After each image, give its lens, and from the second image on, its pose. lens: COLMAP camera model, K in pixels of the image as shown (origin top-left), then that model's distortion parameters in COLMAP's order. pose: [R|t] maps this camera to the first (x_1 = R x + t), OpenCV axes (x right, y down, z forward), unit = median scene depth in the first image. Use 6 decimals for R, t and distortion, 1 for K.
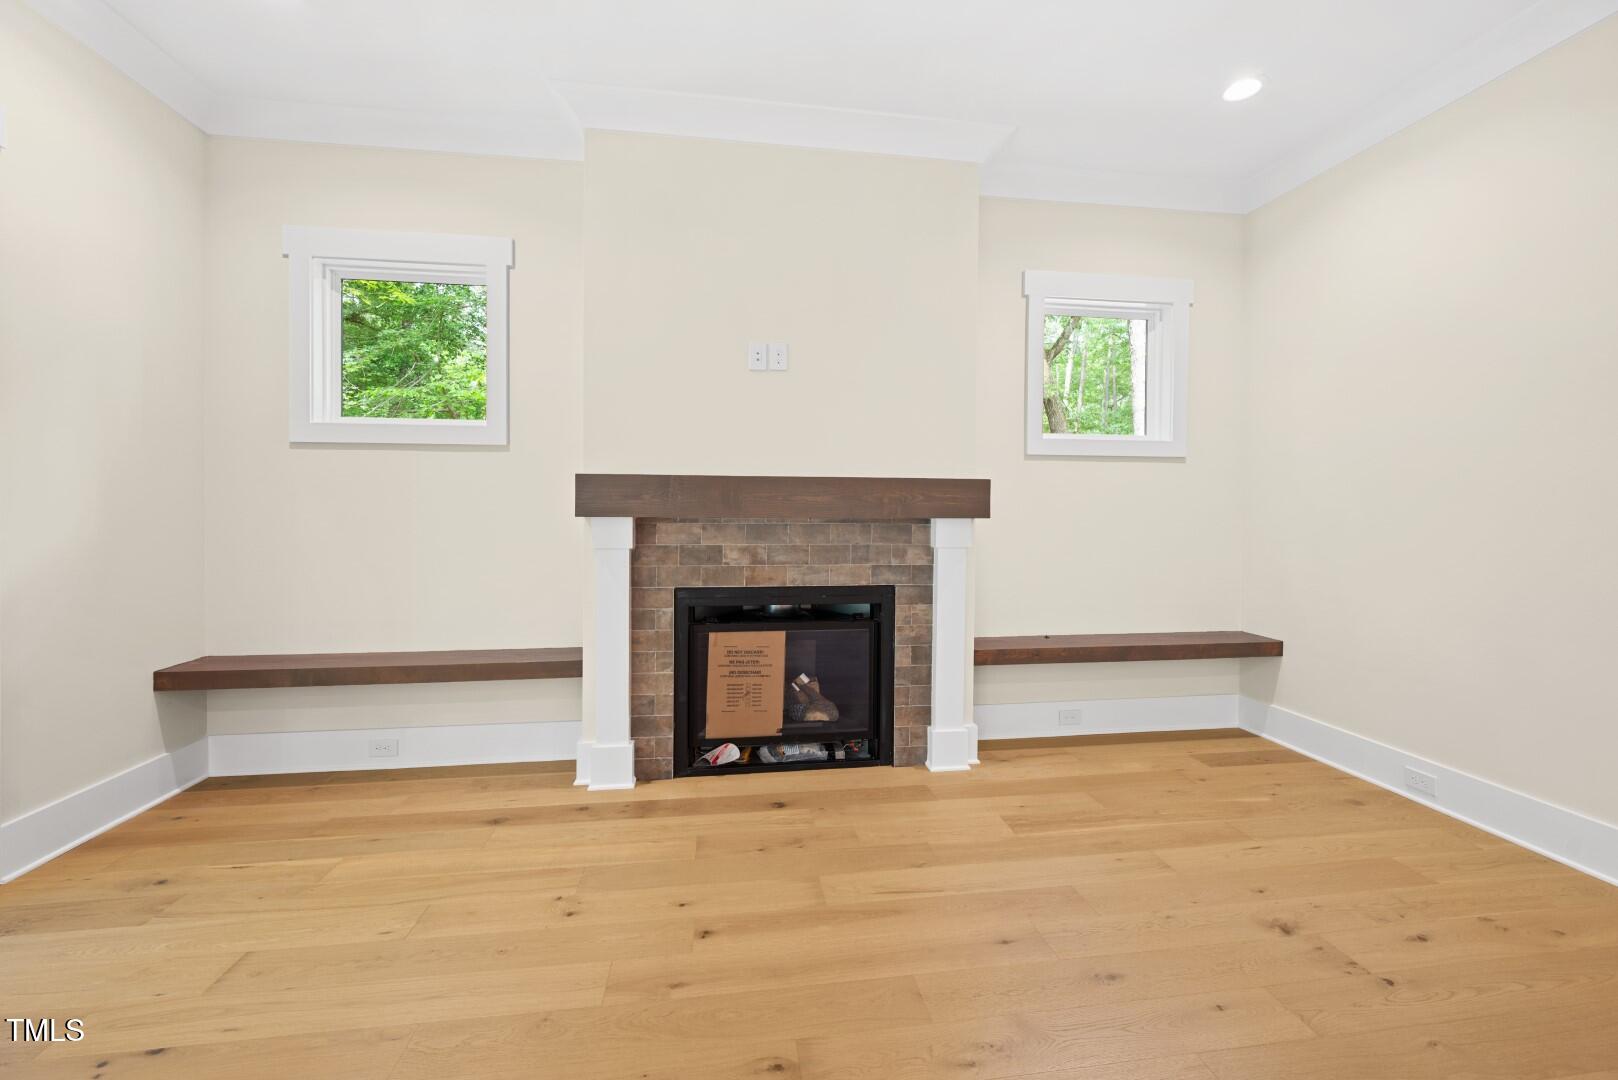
lens RADIAL K [[644.0, 0, 807.3], [0, 644.0, 523.1], [0, 0, 1]] dist [-0.000201, 0.000166]
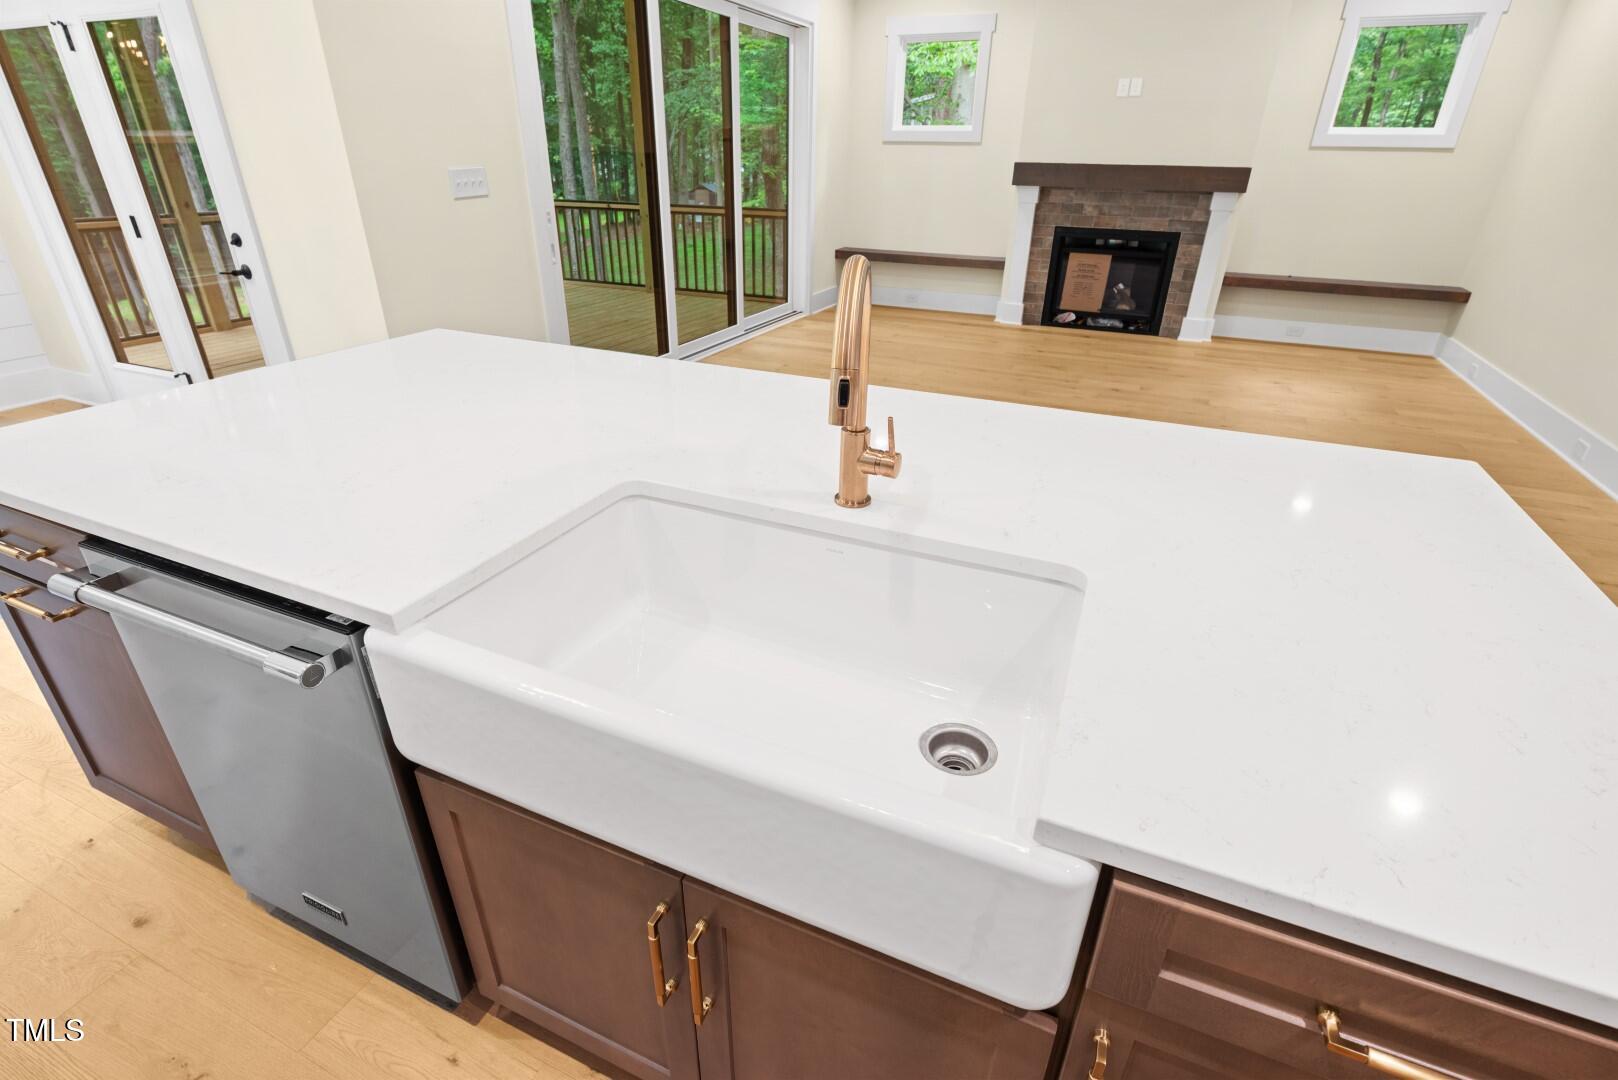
lens RADIAL K [[777.1, 0, 814.1], [0, 777.1, 541.9], [0, 0, 1]] dist [-0.000116, -0.000287]
pose [[0.858291, 0.239875, -0.453649, 0.449412], [-0.021824, 0.900285, 0.434753, -0.044968], [0.512700, -0.363244, 0.777941, -1.506675]]
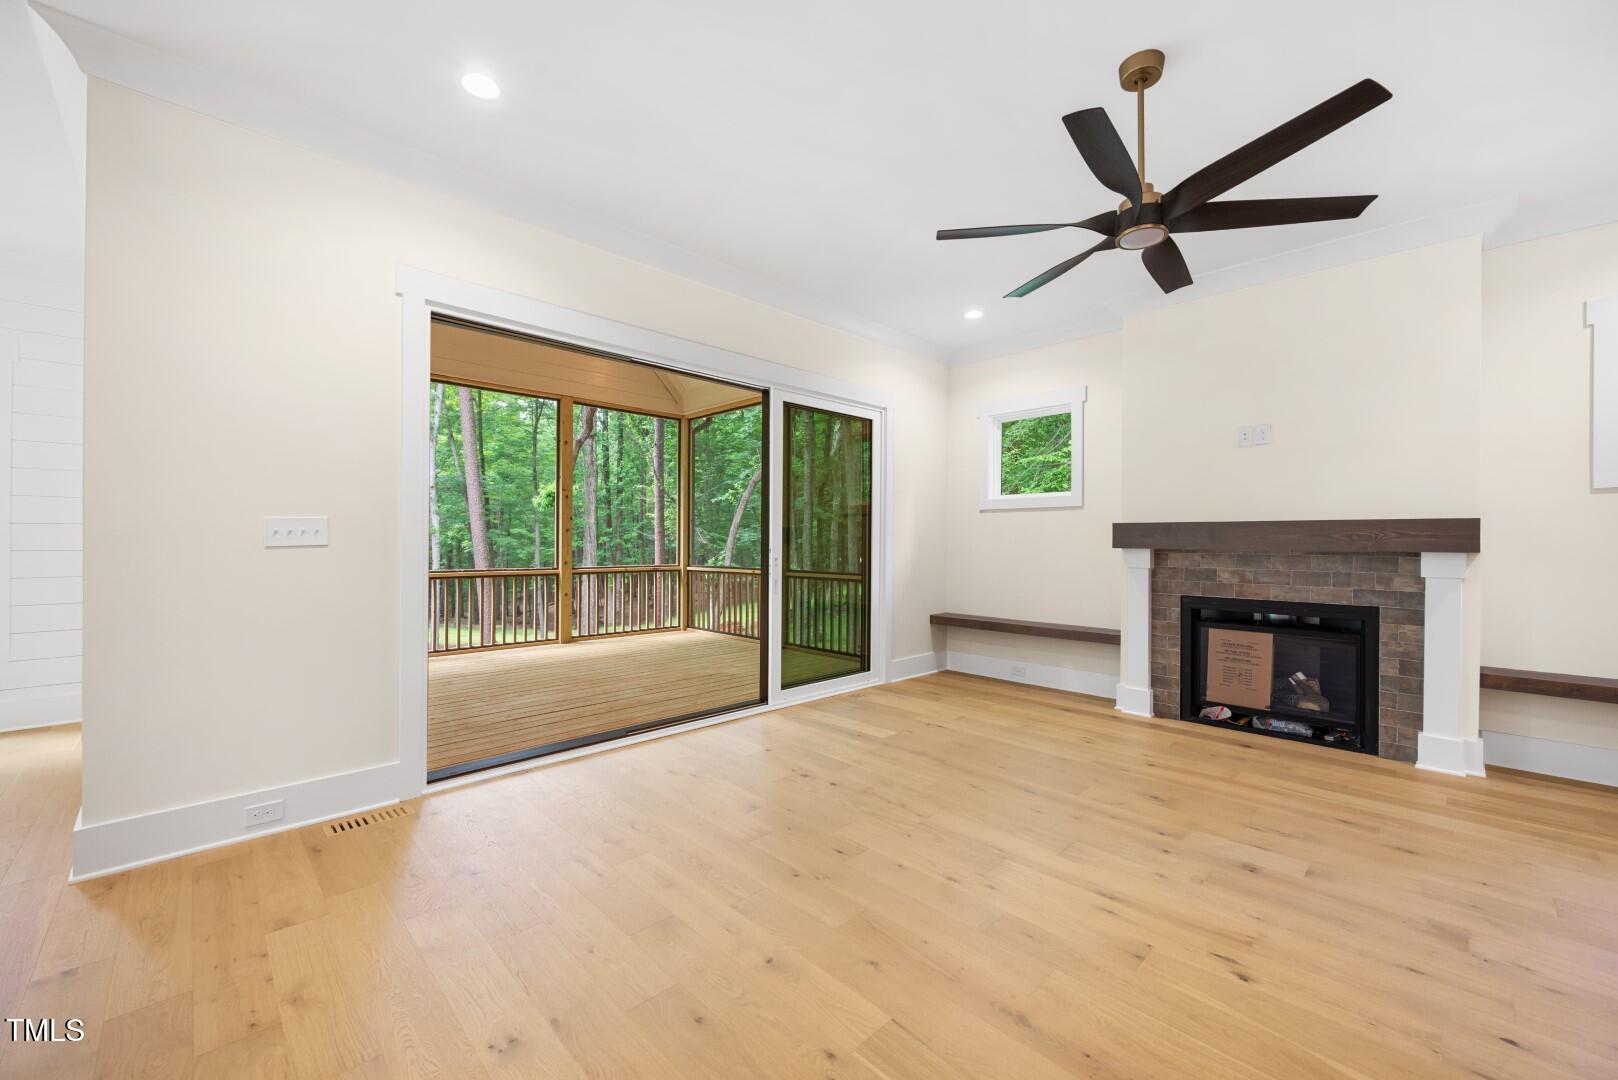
lens RADIAL K [[644.0, 0, 815.3], [0, 644.0, 533.9], [0, 0, 1]] dist [-0.000201, 0.000166]
pose [[0.602593, -0.008944, -0.797999, 0.473443], [-0.017699, 0.999541, -0.024567, 0.007524], [0.797852, 0.028928, 0.602158, -0.595727]]
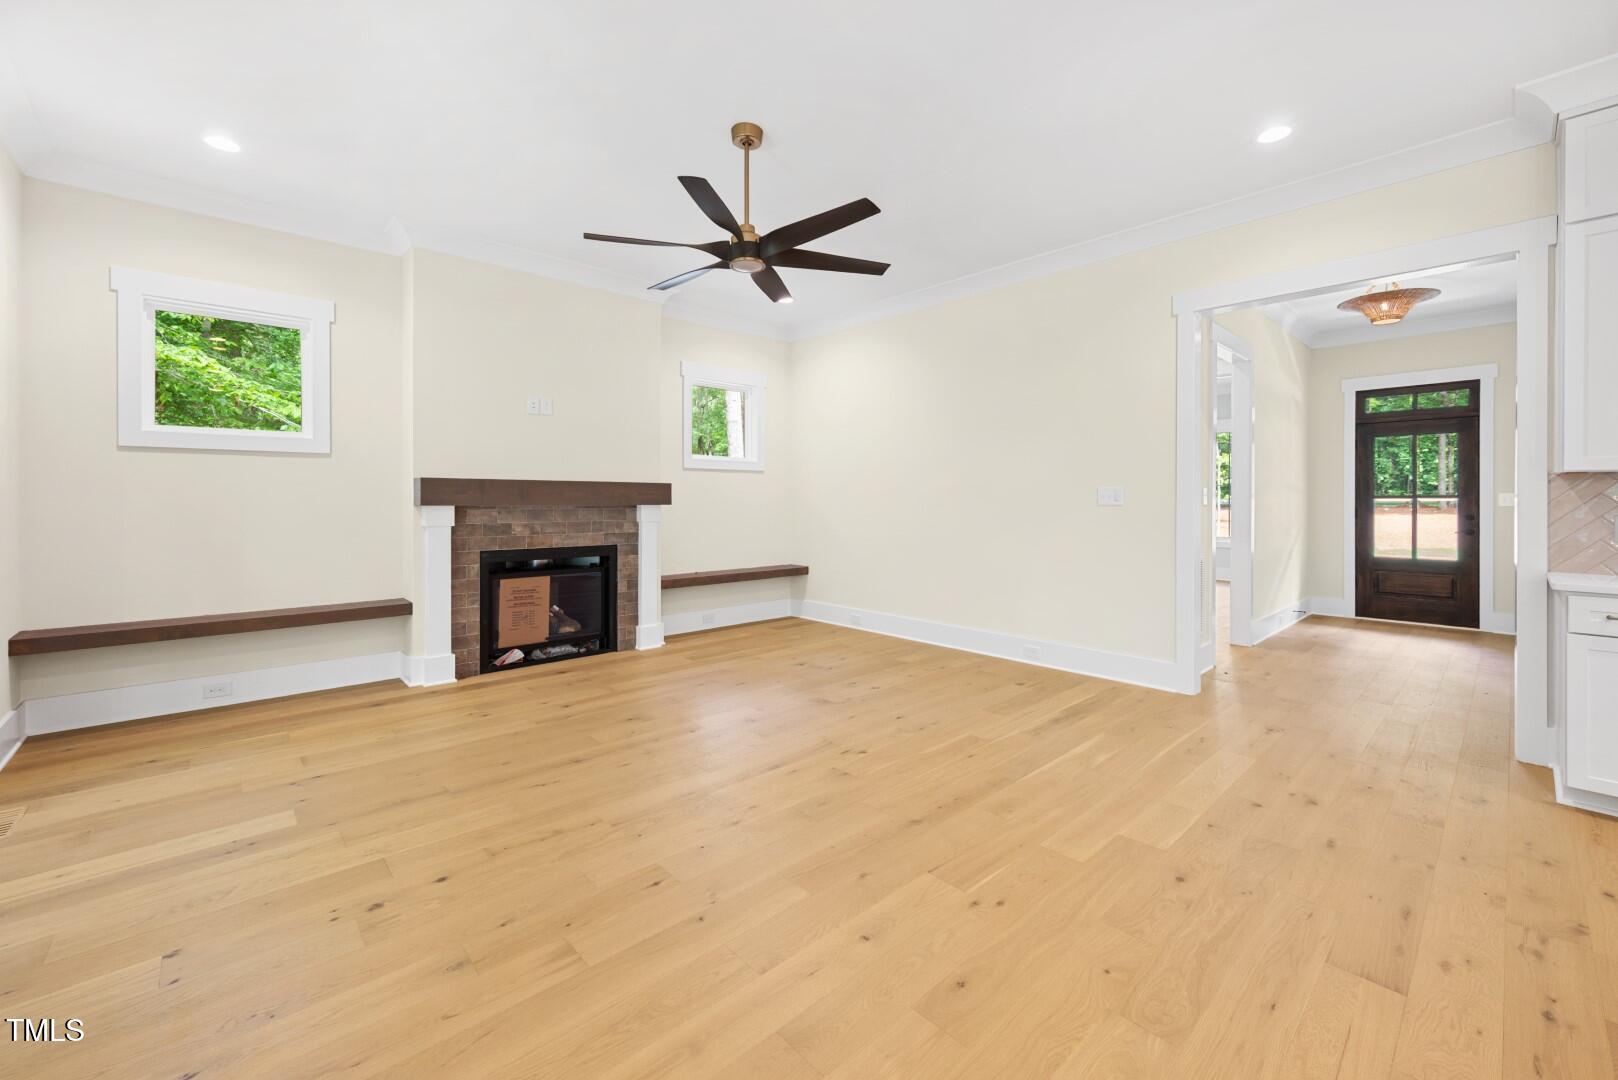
lens RADIAL K [[644.0, 0, 820.0], [0, 644.0, 504.3], [0, 0, 1]] dist [-0.000201, 0.000166]
pose [[0.813500, -0.007064, 0.581522, -0.422631], [0.013976, 0.999875, -0.007405, 0.010150], [-0.581397, 0.014152, 0.813497, -0.706408]]
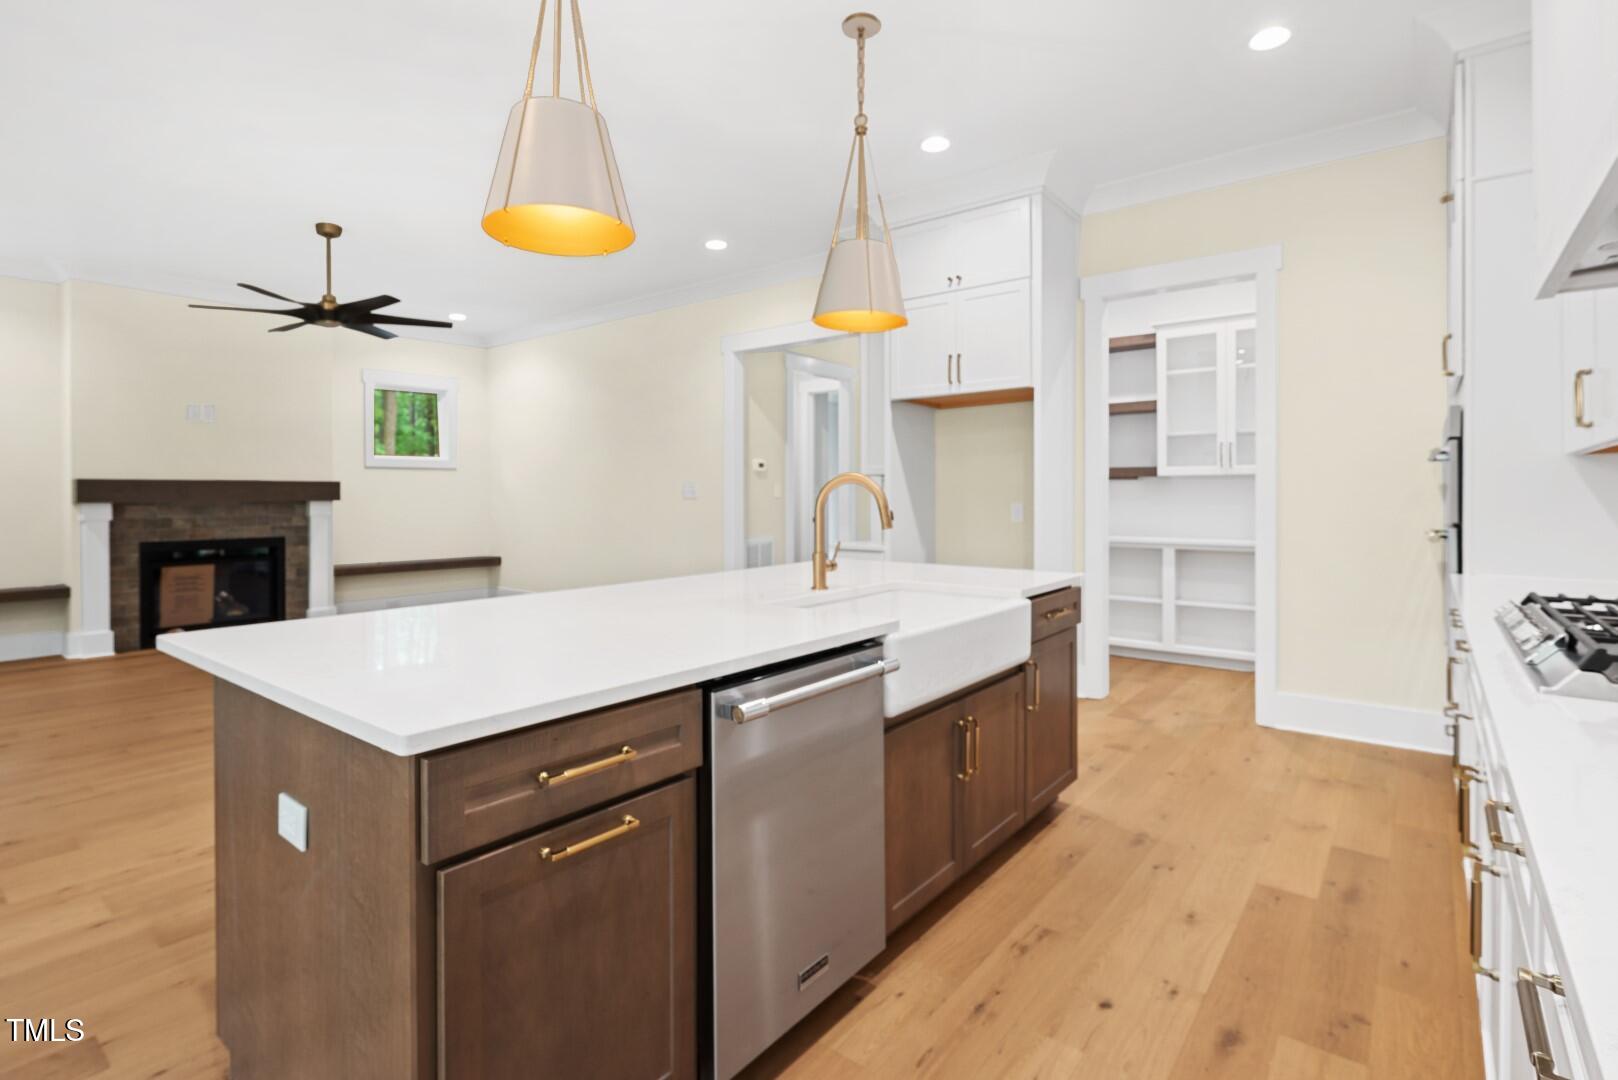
lens RADIAL K [[777.1, 0, 802.4], [0, 777.1, 497.5], [0, 0, 1]] dist [-0.000116, -0.000287]
pose [[0.724085, -0.012023, 0.689606, -0.344154], [0.022586, 0.999725, -0.006286, 0.030459], [-0.689341, 0.020127, 0.724158, -1.742606]]
